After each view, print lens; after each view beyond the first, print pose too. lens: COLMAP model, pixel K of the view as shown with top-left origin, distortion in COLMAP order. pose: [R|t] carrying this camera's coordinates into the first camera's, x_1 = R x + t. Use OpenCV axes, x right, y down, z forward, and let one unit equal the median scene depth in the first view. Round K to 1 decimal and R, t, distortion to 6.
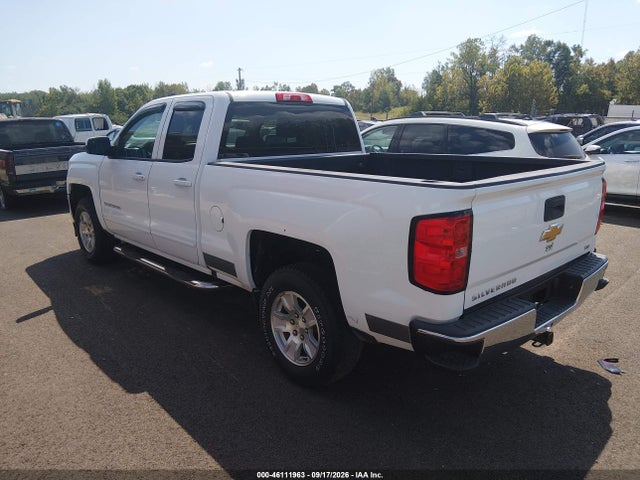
lens RADIAL K [[494.1, 0, 320.0], [0, 494.1, 240.0], [0, 0, 1]] dist [0.089550, -0.148874]
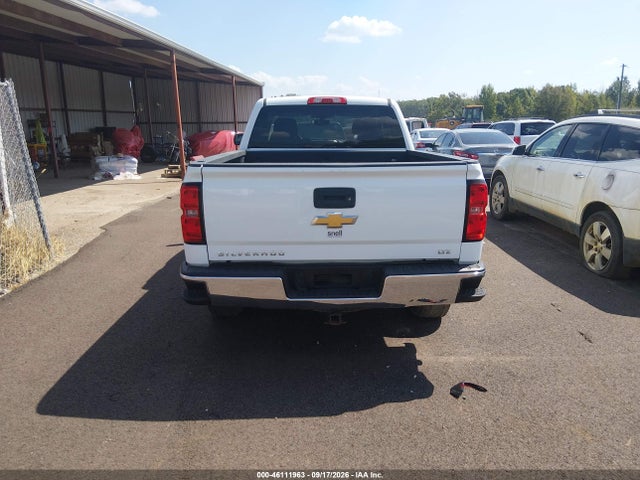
lens RADIAL K [[494.1, 0, 320.0], [0, 494.1, 240.0], [0, 0, 1]] dist [0.089550, -0.148874]
pose [[0.740106, 0.152258, -0.655027, 0.442606], [-0.156586, 0.986277, 0.052332, -0.009222], [0.654006, 0.063836, 0.753791, 0.064139]]
